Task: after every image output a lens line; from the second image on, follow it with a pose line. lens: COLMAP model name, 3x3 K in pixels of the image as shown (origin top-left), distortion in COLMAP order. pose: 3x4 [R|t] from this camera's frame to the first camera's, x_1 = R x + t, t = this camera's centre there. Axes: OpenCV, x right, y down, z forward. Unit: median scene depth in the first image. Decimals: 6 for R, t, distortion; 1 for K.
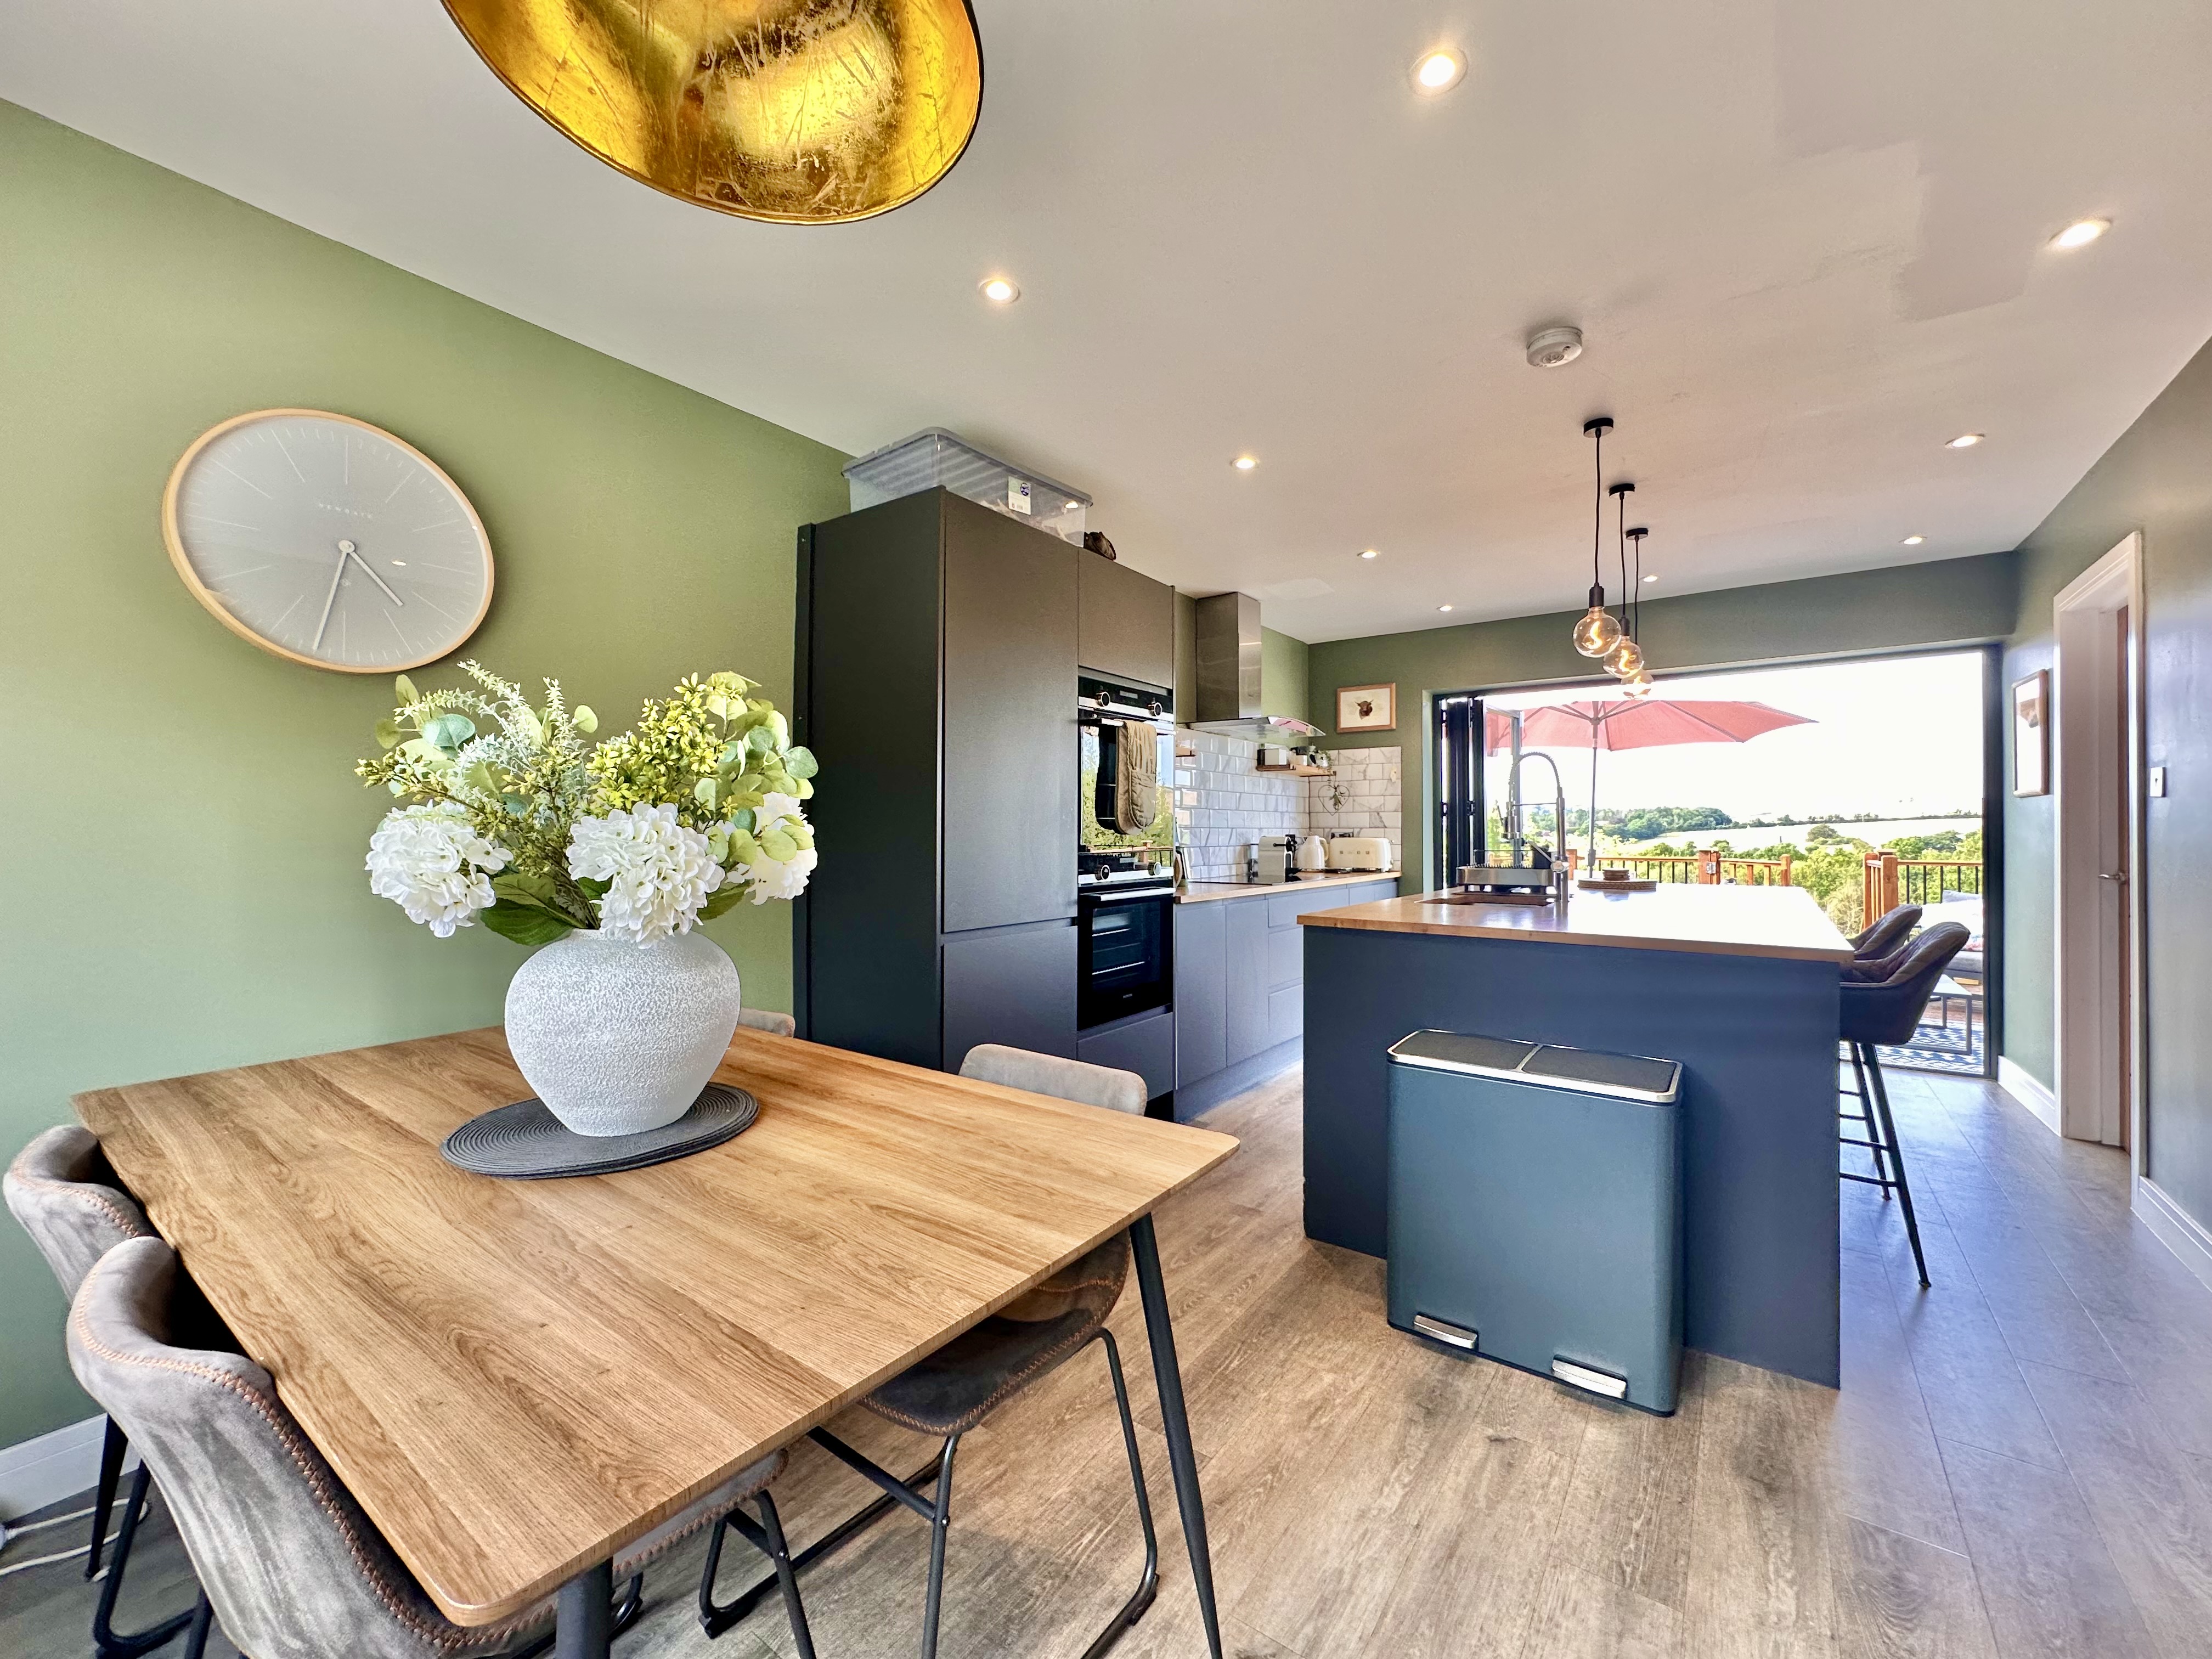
lens RADIAL K [[891.0, 0, 1117.4], [0, 891.0, 825.5], [0, 0, 1]] dist [-0.004049, -0.000202]
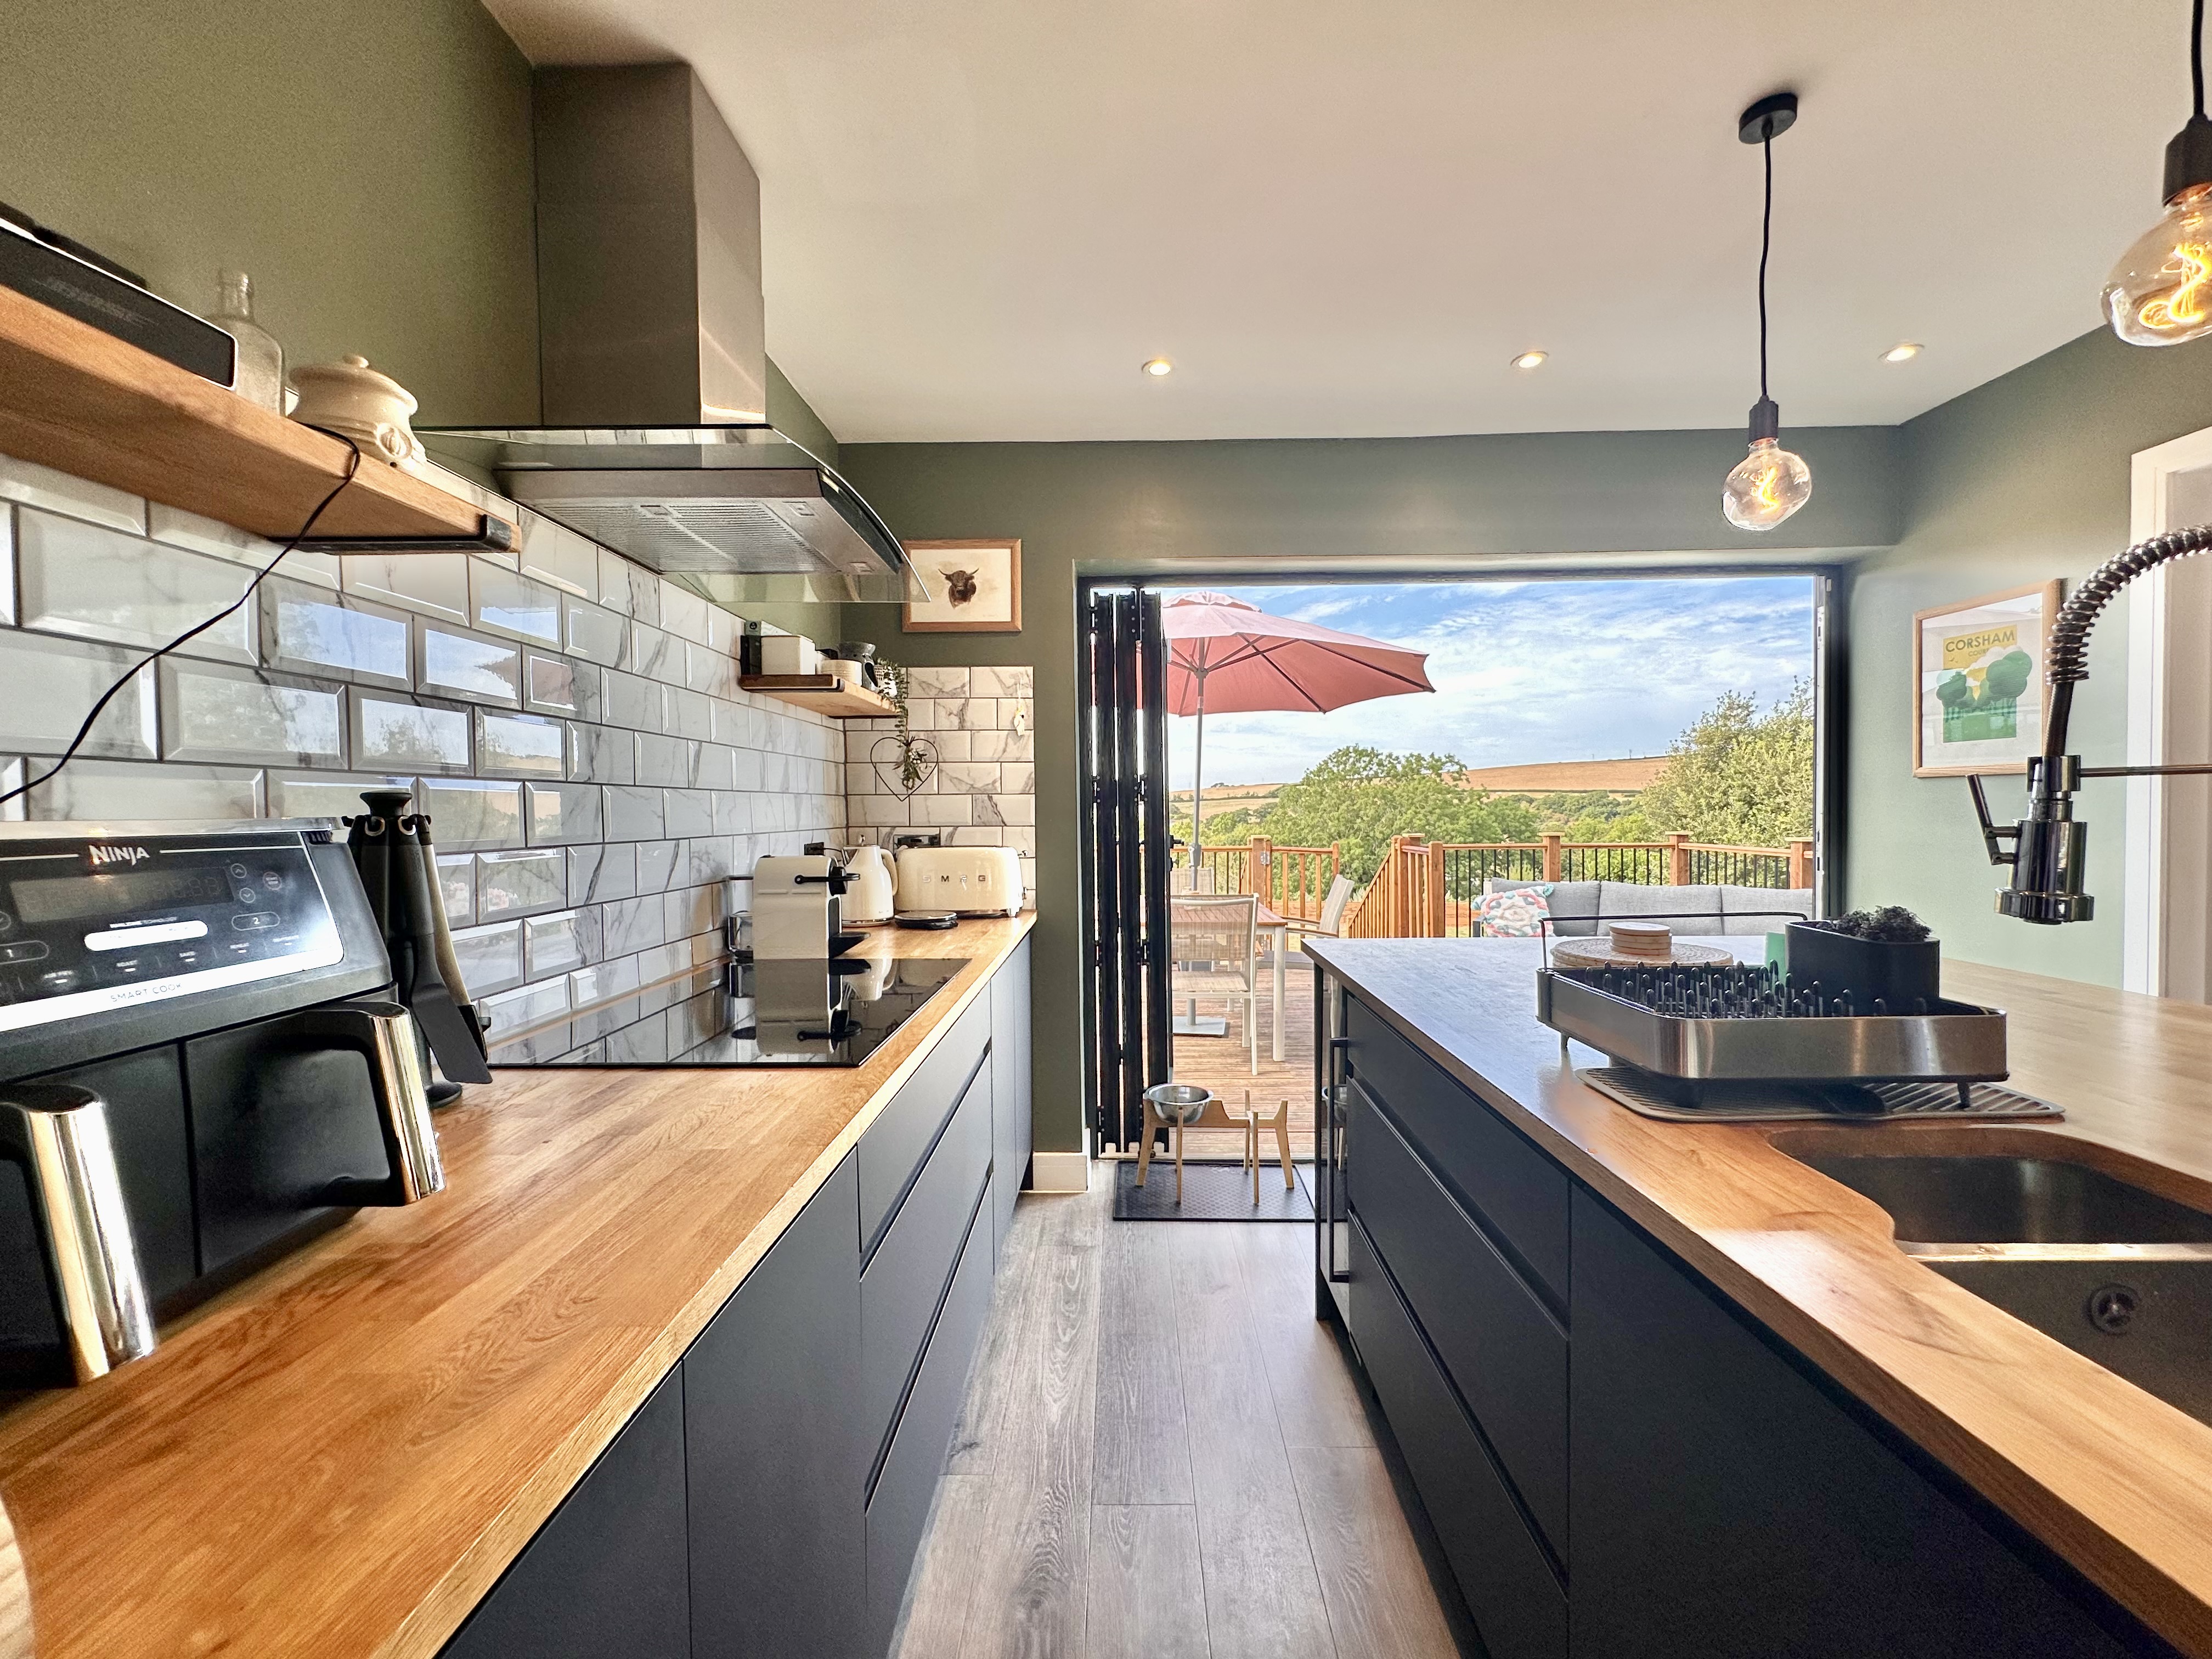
lens RADIAL K [[891.0, 0, 1092.4], [0, 891.0, 829.5], [0, 0, 1]] dist [-0.004049, -0.000202]
pose [[0.832909, -0.018758, 0.553092, 0.063221], [0.003863, 0.999598, 0.028084, -0.009277], [-0.553397, -0.021255, 0.832646, 0.550680]]
